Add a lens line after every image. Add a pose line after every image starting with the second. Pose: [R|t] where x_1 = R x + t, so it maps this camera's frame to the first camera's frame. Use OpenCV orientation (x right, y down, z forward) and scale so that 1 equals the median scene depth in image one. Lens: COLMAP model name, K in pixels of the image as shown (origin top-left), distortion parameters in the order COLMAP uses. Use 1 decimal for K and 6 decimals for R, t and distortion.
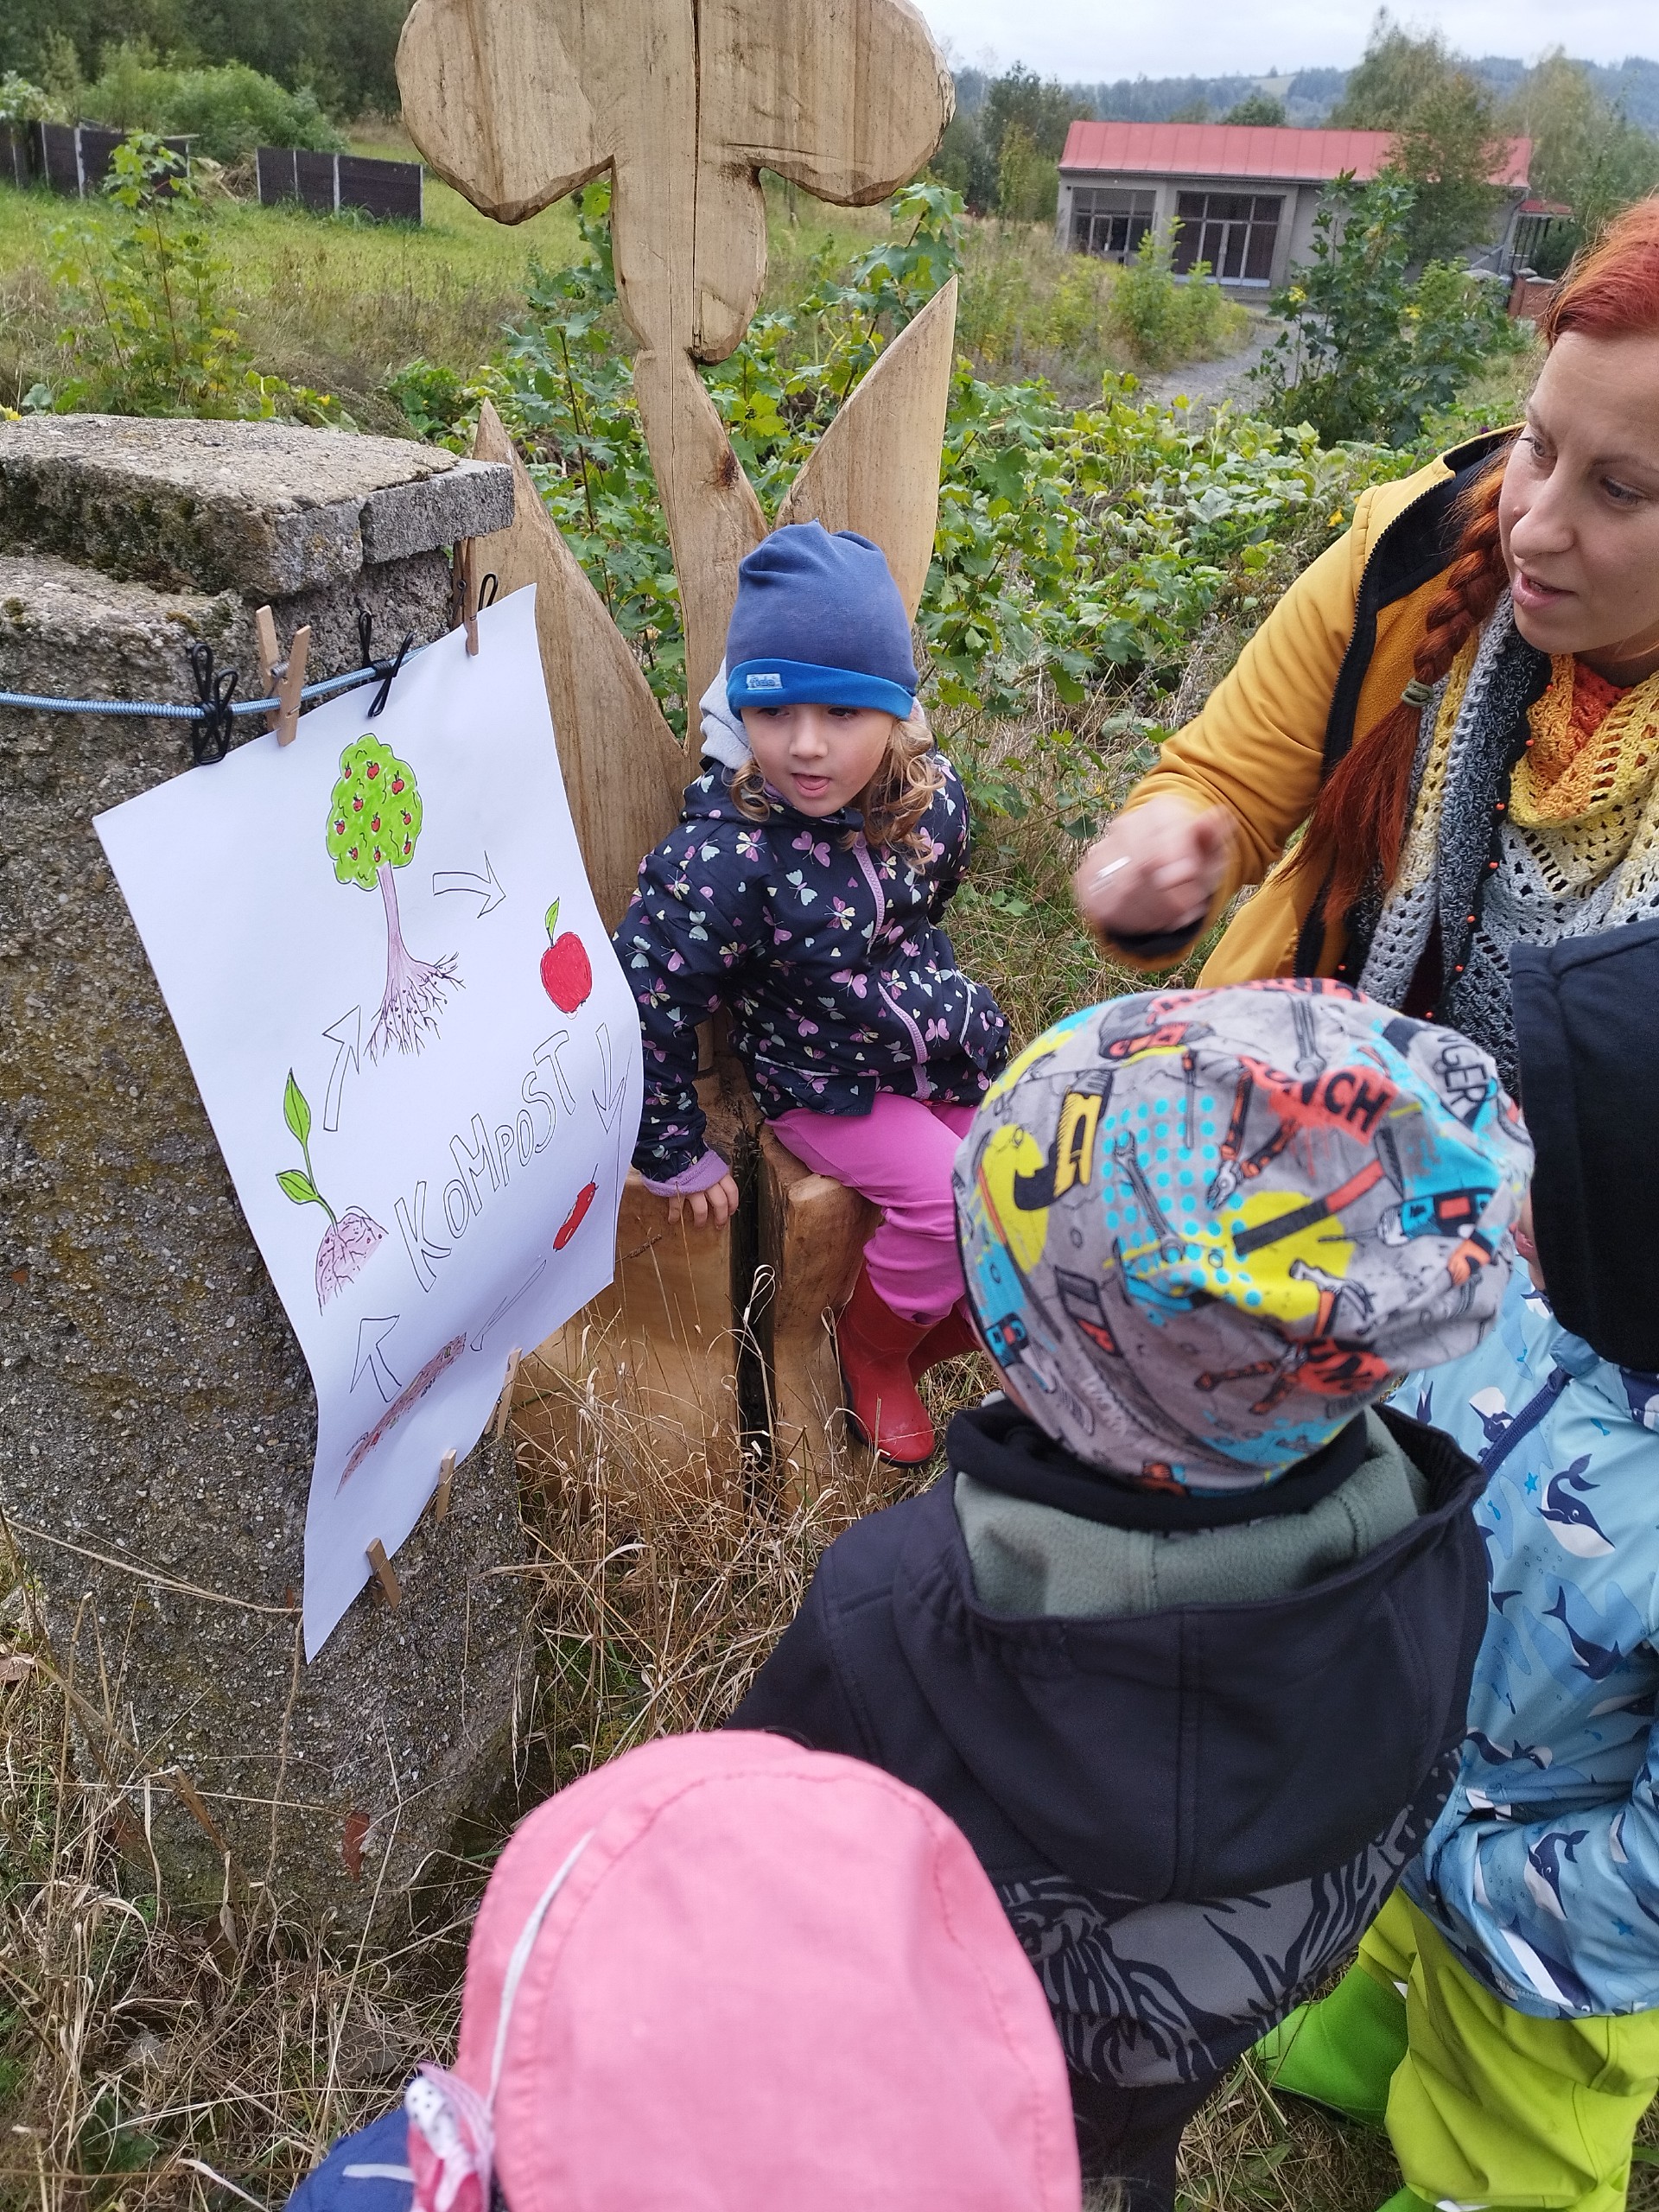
lens RADIAL K [[1590.6, 0, 829.5], [0, 1590.6, 1106.0], [0, 0, 1]] dist [0.019065, 0.001359]
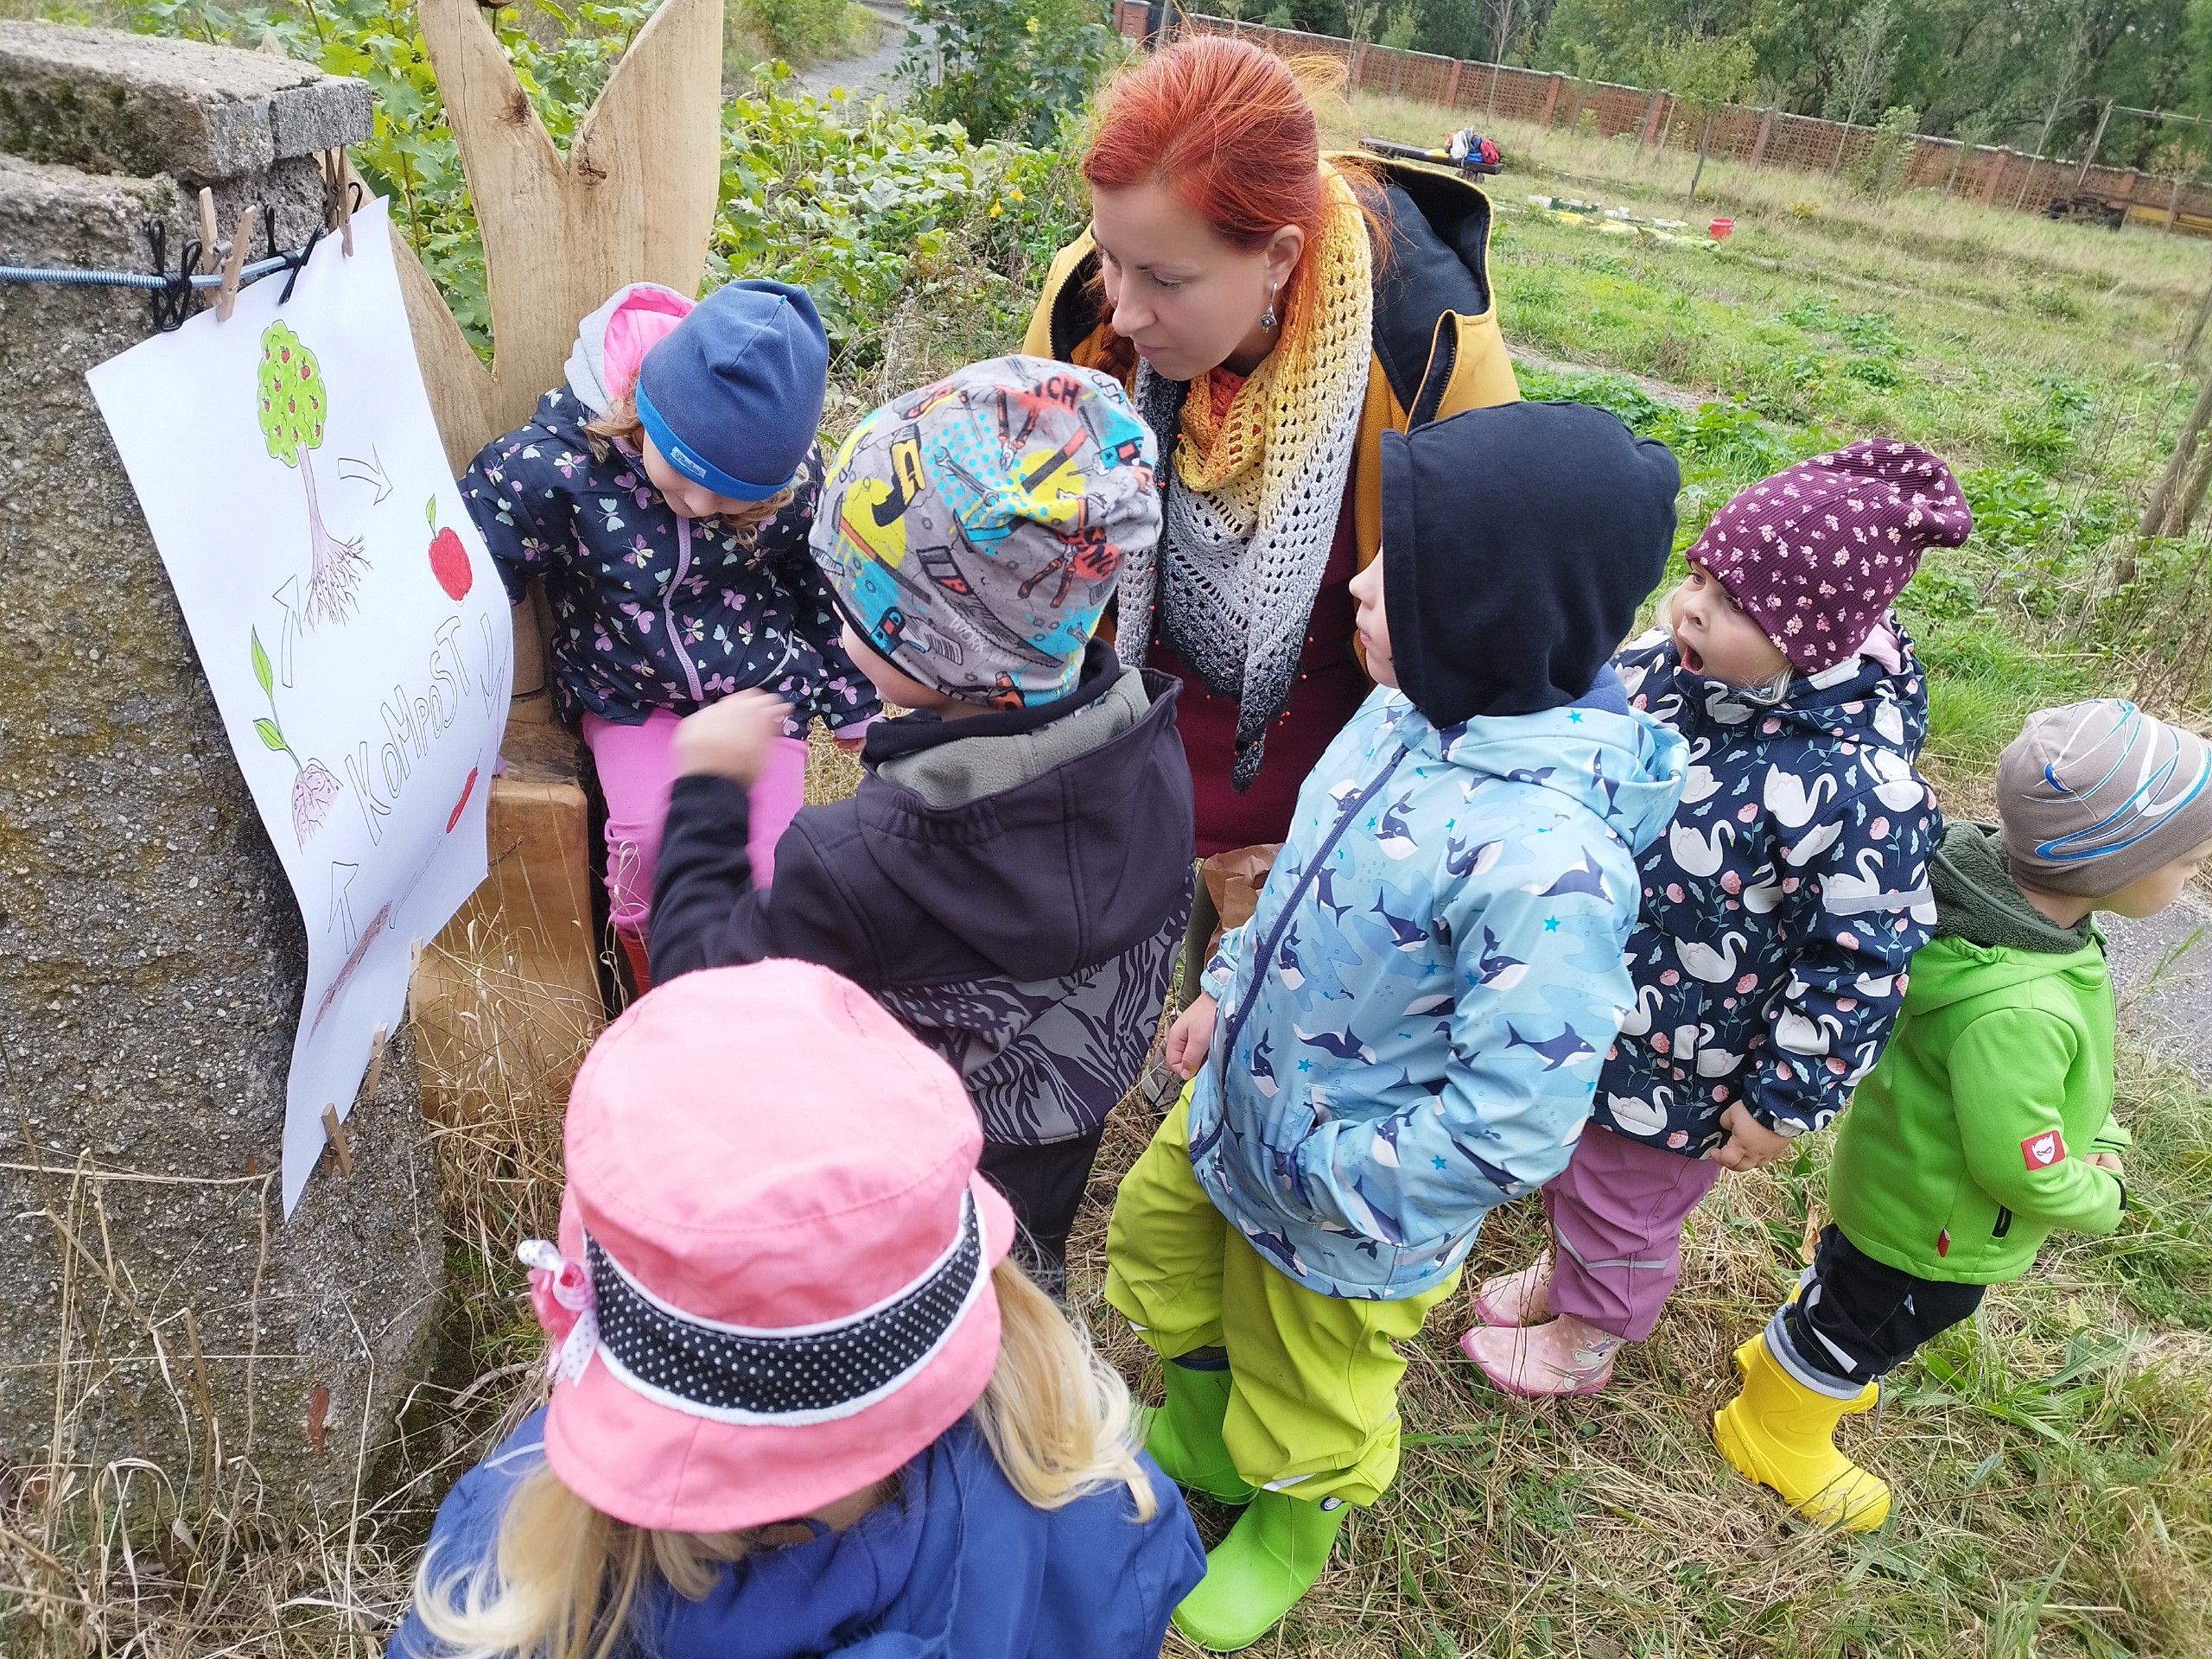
lens RADIAL K [[1581.1, 0, 1106.0], [0, 1581.1, 829.5], [0, 0, 1]] dist [0.006440, 0.000627]
pose [[0.935435, -0.113178, 0.334892, -0.157503], [0.107100, 0.993573, 0.036624, 0.127350], [-0.336885, 0.001608, 0.941545, -0.197809]]
